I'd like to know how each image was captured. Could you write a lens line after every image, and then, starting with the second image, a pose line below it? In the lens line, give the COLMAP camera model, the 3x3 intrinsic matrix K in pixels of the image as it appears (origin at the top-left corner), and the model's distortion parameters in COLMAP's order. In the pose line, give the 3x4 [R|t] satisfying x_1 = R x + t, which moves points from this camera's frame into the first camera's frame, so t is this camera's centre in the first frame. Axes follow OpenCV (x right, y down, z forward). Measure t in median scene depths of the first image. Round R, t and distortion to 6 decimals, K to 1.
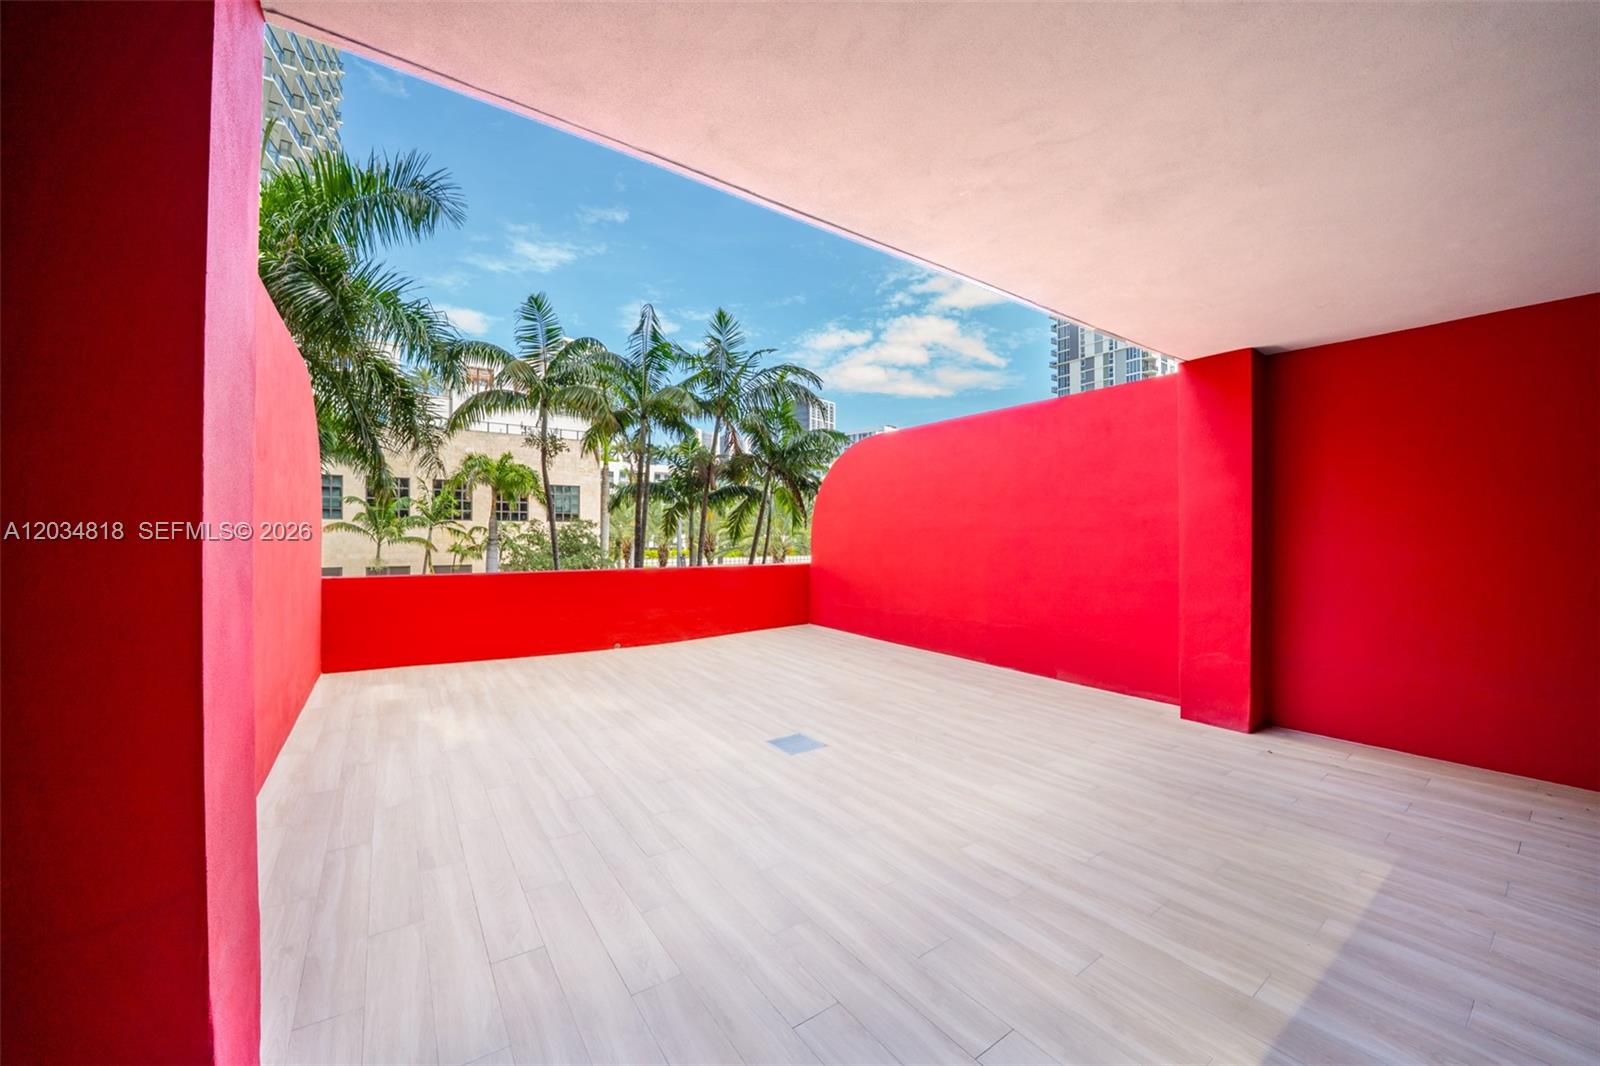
lens RADIAL K [[551.0, 0, 751.4], [0, 551.0, 525.6], [0, 0, 1]] dist [-0.006404, -0.000067]
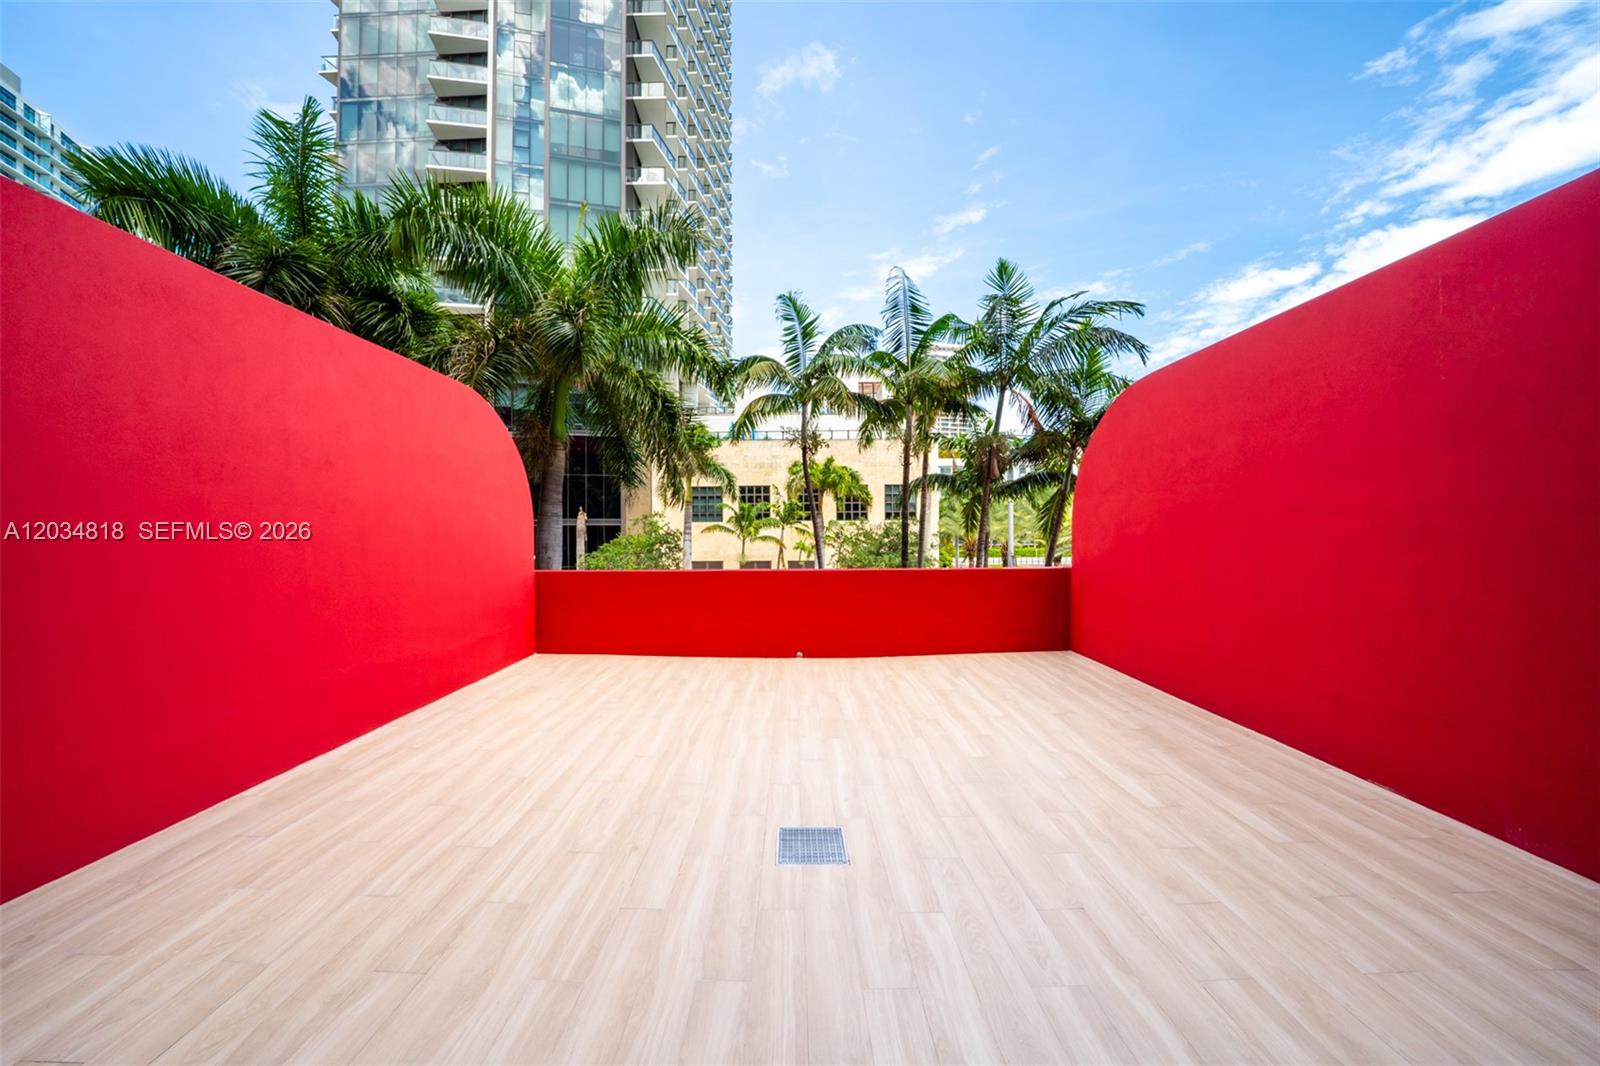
lens RADIAL K [[551.0, 0, 804.7], [0, 551.0, 516.7], [0, 0, 1]] dist [-0.006404, -0.000067]
pose [[0.842117, -0.028024, -0.538566, 0.136903], [0.021035, 0.999596, -0.019123, 0.006839], [0.538884, 0.004775, 0.842366, 0.140135]]
